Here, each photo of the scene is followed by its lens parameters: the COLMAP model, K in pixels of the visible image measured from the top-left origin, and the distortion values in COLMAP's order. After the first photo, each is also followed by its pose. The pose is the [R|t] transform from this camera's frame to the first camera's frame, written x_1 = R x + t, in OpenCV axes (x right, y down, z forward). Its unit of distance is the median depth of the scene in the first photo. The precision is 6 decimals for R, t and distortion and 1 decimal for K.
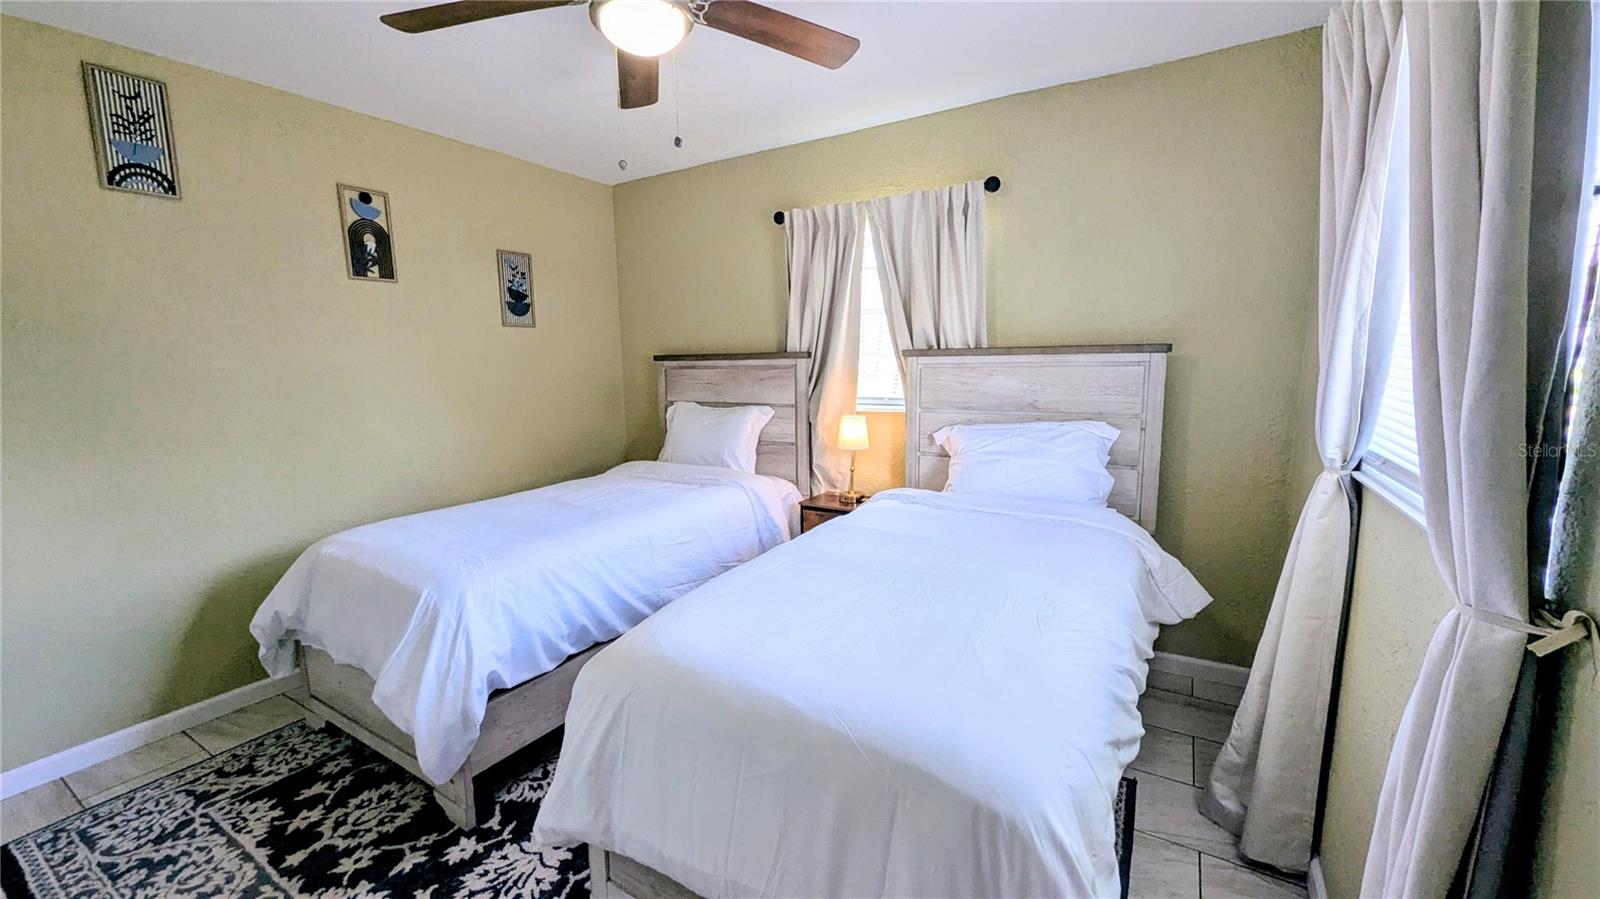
lens RADIAL K [[639.1, 0, 800.0], [0, 639.1, 449.5], [0, 0, 1]] dist [-0.000118, -0.000443]
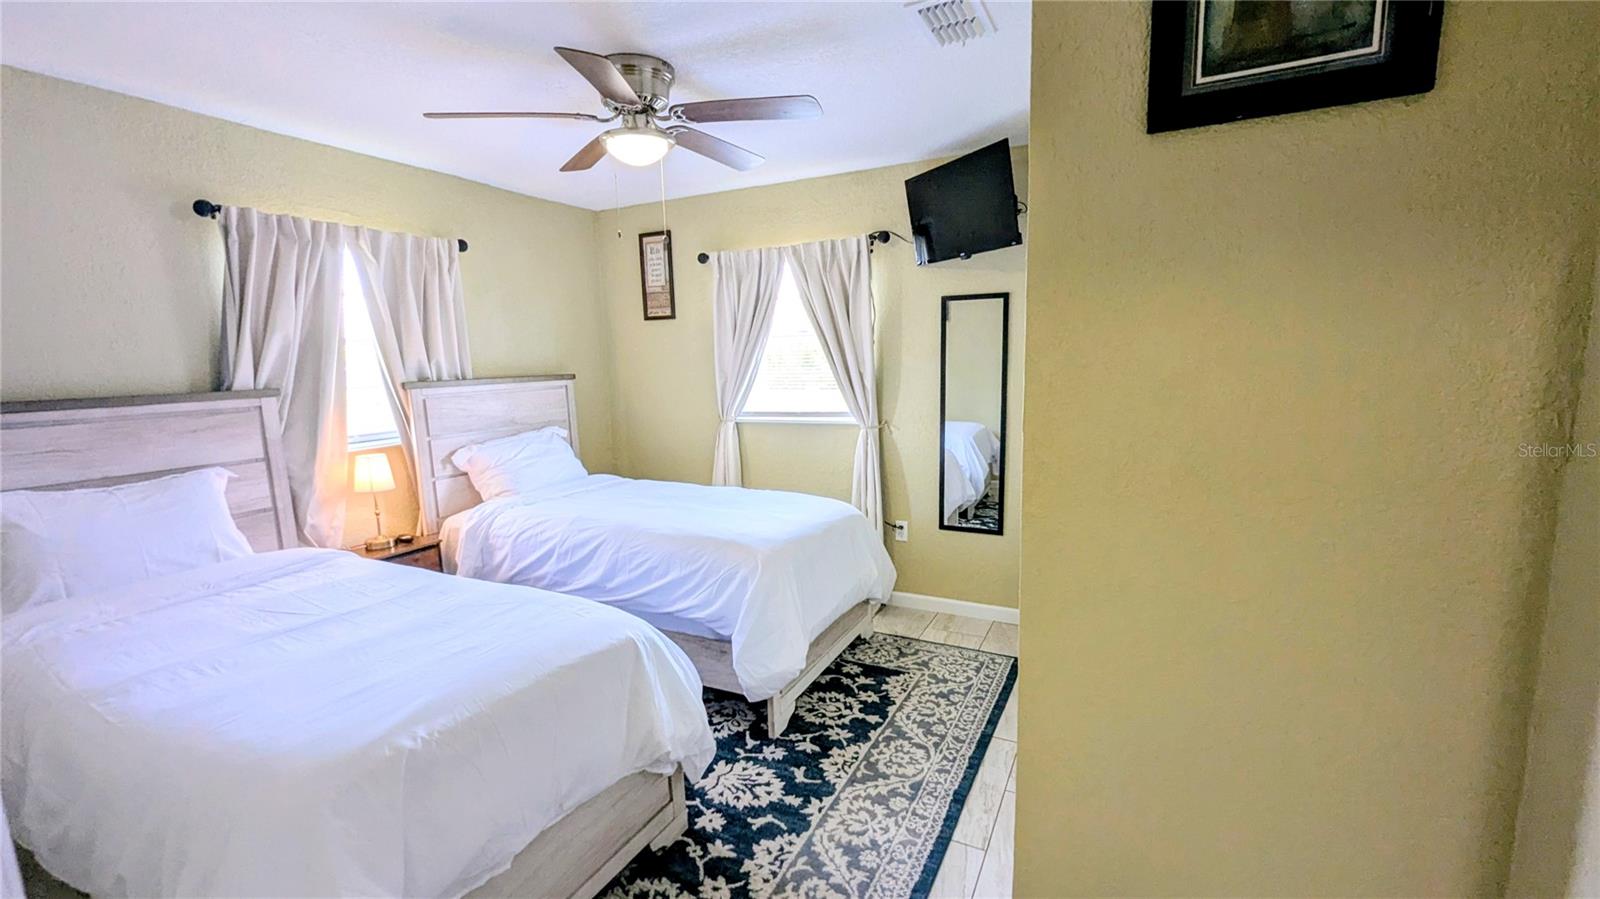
lens RADIAL K [[649.3, 0, 792.7], [0, 649.3, 457.1], [0, 0, 1]] dist [0.000775, 0.000289]
pose [[-0.065344, -0.141225, 0.987819, -0.990099], [0.159682, 0.975697, 0.150055, -0.104359], [-0.985003, 0.167542, -0.041205, 0.487508]]
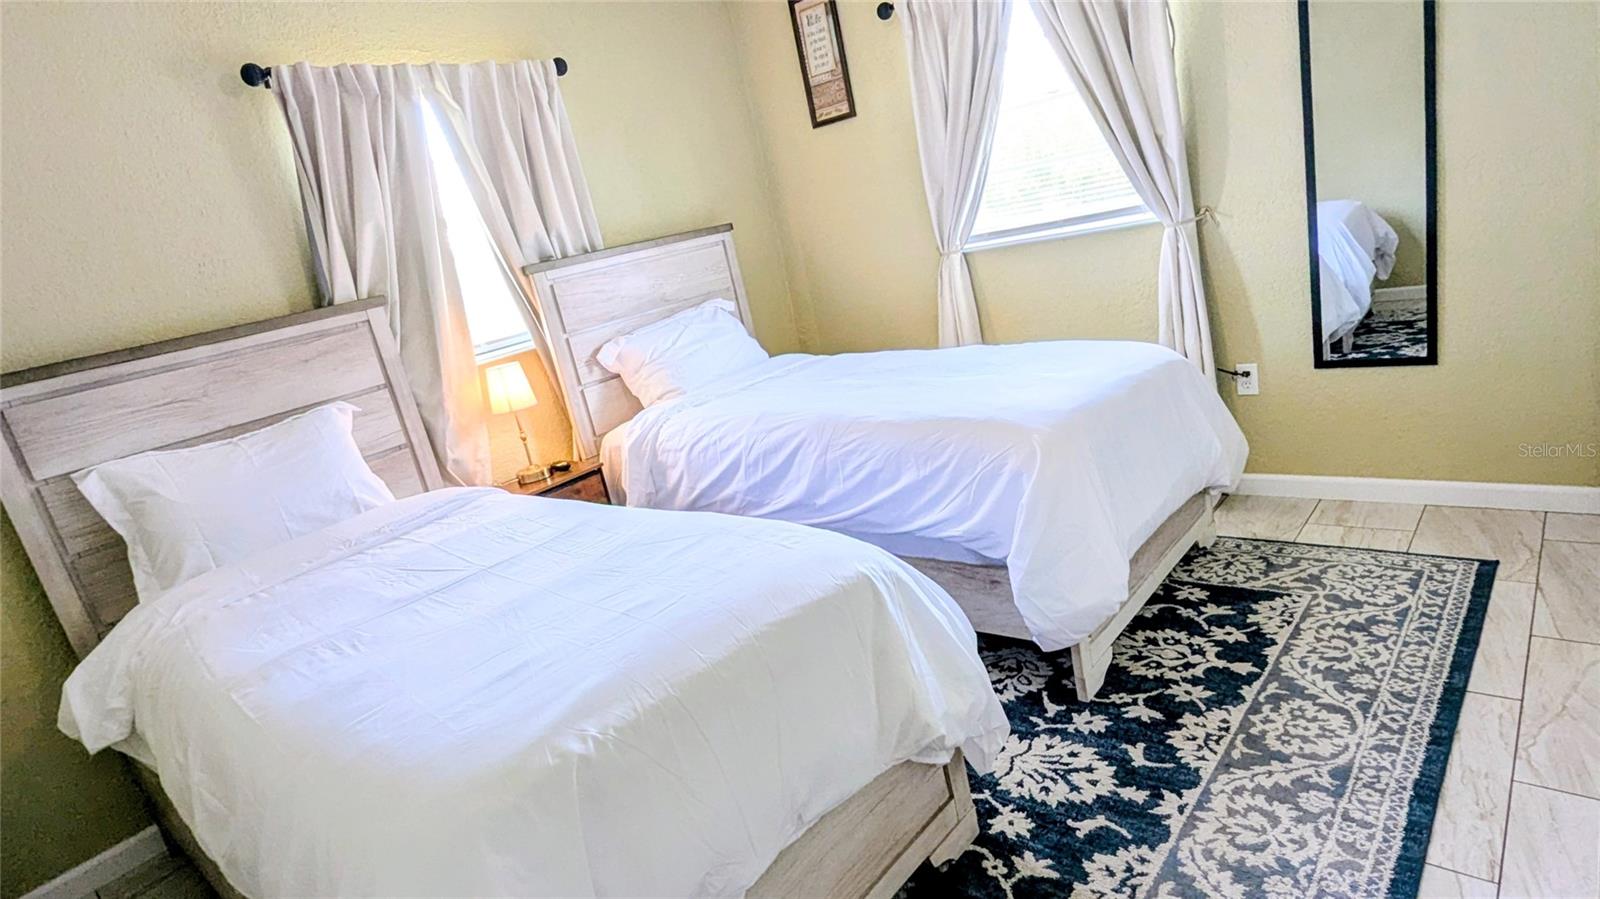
lens RADIAL K [[830.5, 0, 796.0], [0, 830.5, 476.4], [0, 0, 1]] dist [-0.000492, -0.000039]
pose [[0.179931, -0.315227, 0.931803, -0.862410], [0.331303, 0.911340, 0.244330, -0.064428], [-0.926209, 0.264746, 0.268414, 0.527871]]
